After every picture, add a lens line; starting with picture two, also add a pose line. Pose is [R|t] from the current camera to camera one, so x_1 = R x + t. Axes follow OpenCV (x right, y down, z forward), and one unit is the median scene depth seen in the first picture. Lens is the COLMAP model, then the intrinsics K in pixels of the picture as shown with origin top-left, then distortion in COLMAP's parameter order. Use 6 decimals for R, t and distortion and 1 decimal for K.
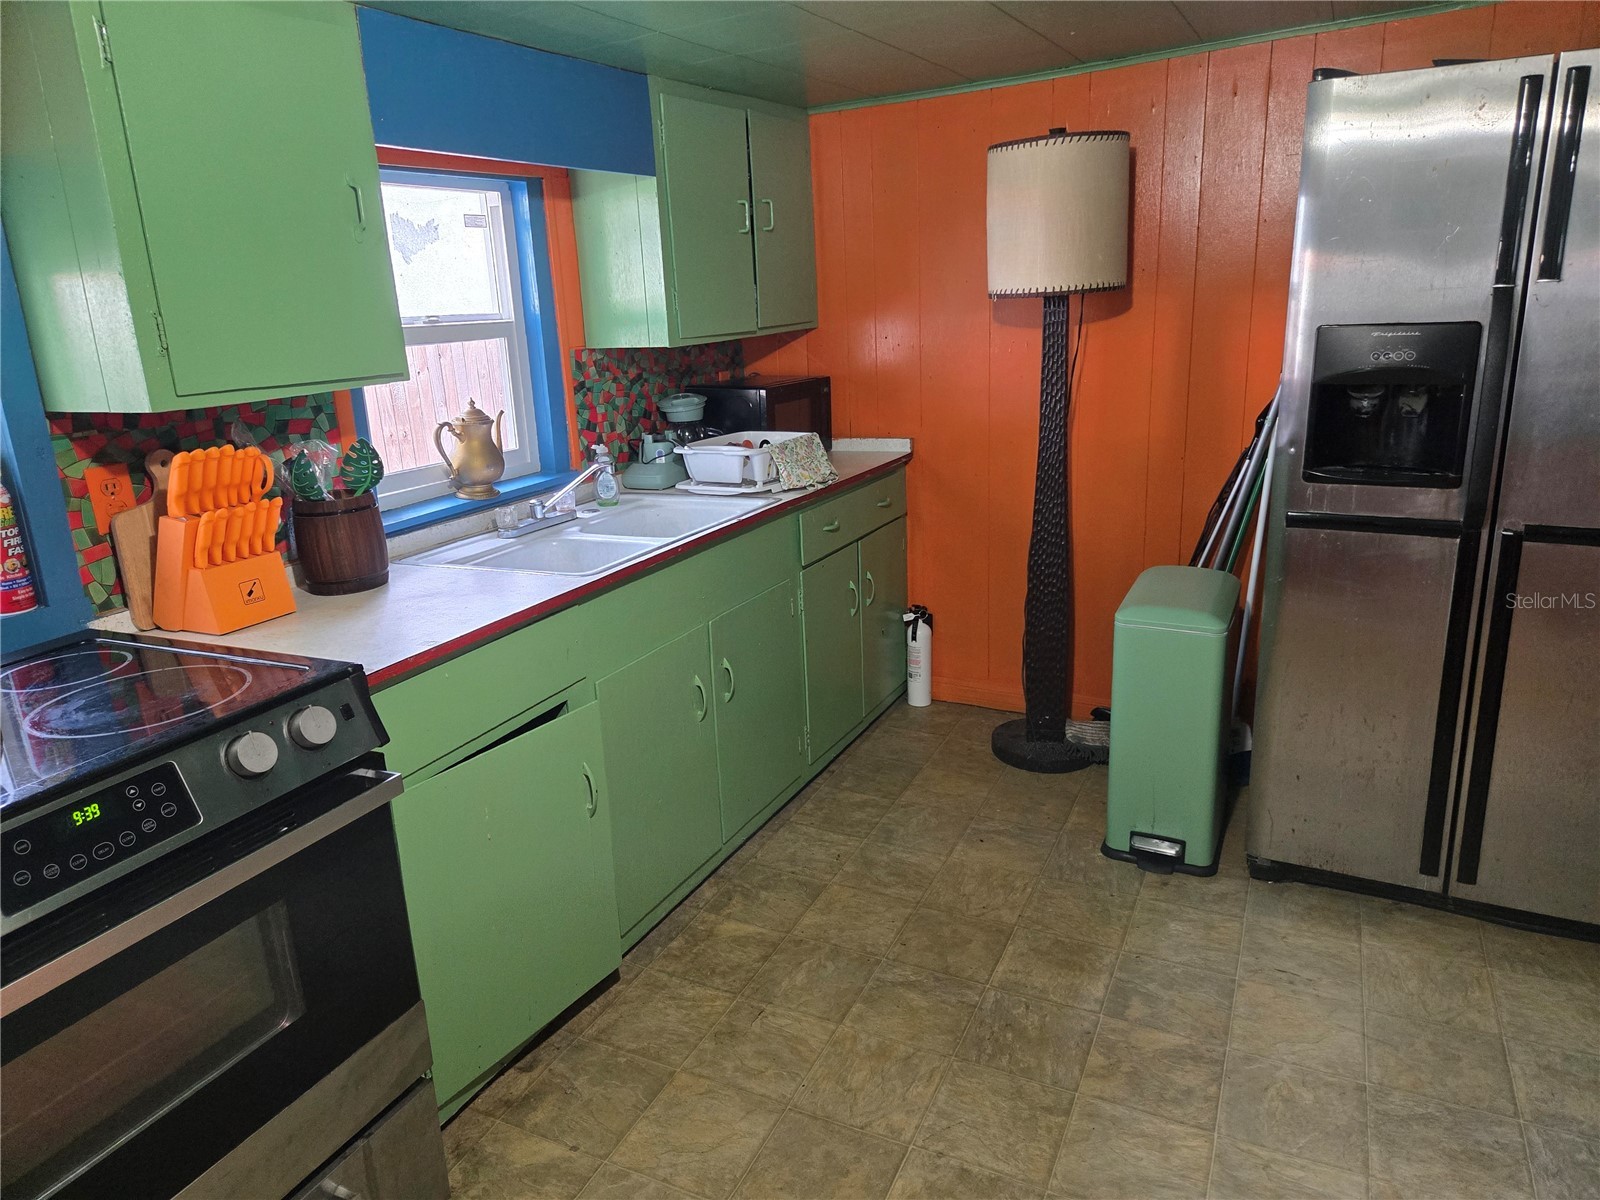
lens RADIAL K [[1050.8, 0, 799.2], [0, 1050.8, 579.3], [0, 0, 1]] dist [0.002984, -0.002087]
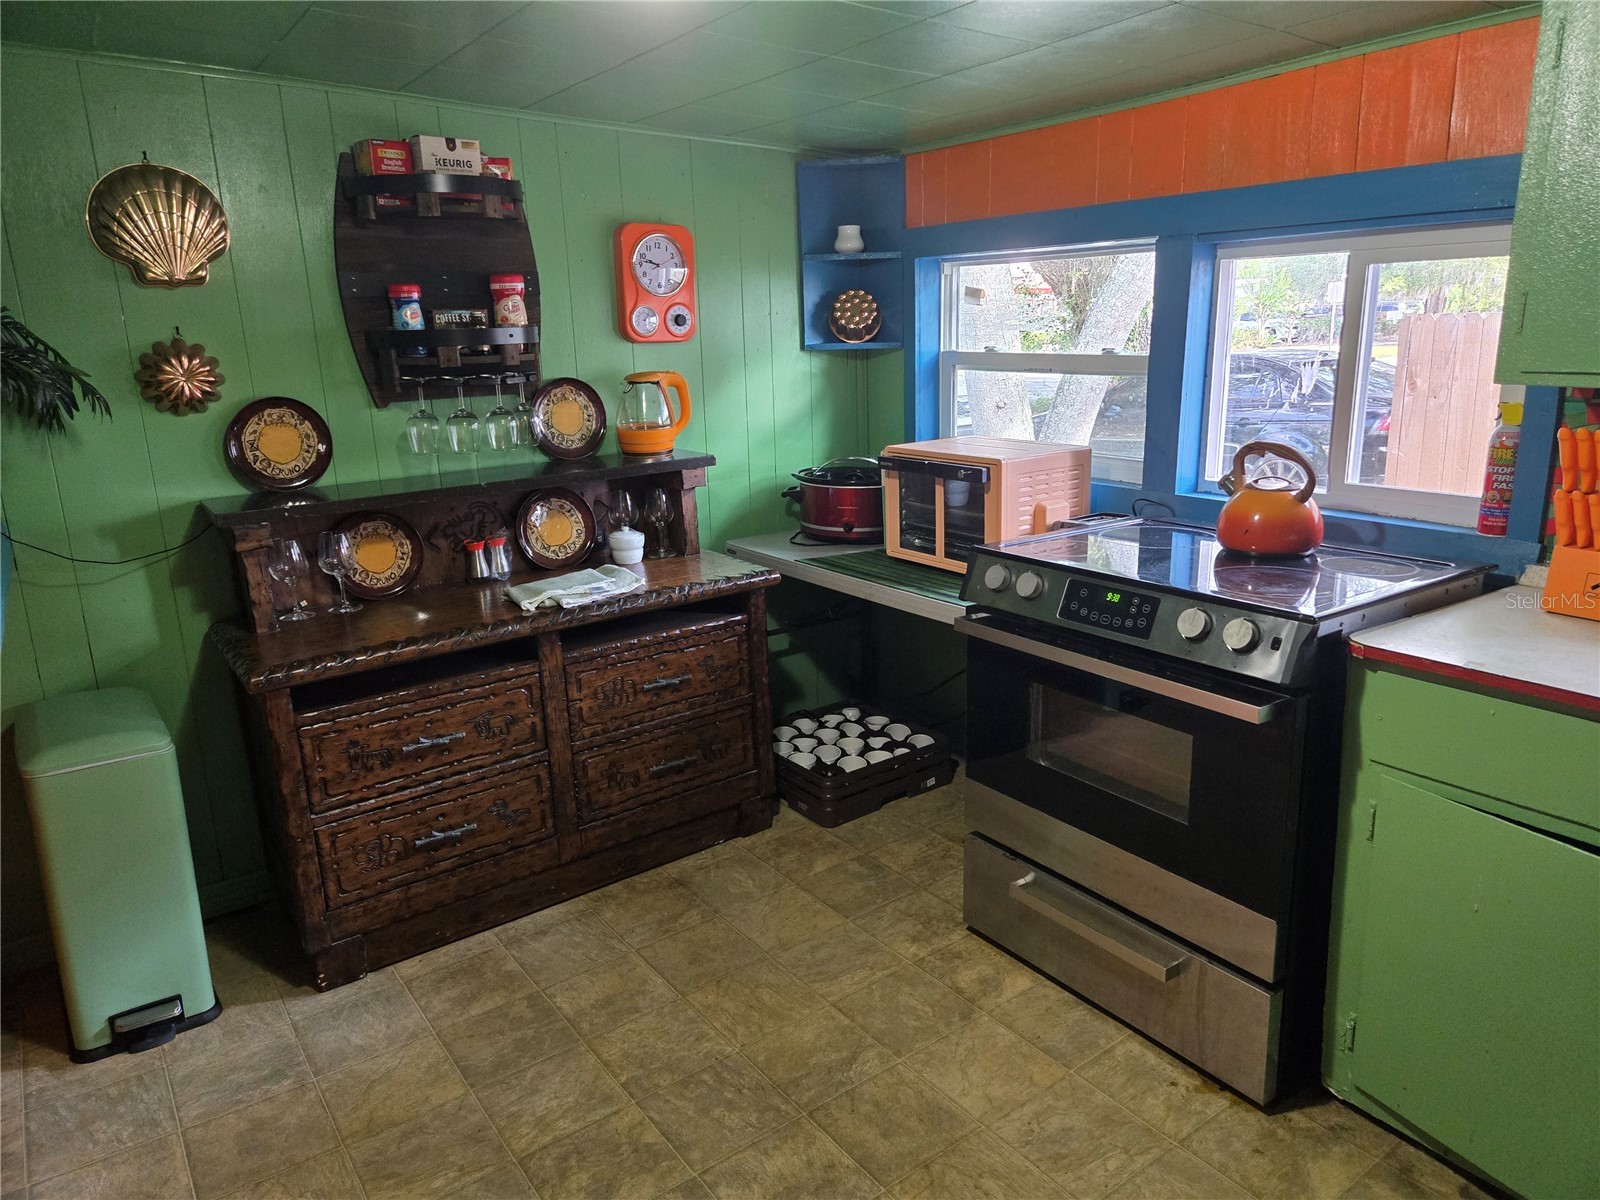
lens RADIAL K [[1050.8, 0, 799.2], [0, 1050.8, 579.3], [0, 0, 1]] dist [0.002984, -0.002087]
pose [[-0.460300, 0.275488, -0.843937, 0.314343], [-0.184055, 0.900364, 0.394295, -0.121237], [0.868474, 0.336825, -0.363733, 0.367413]]
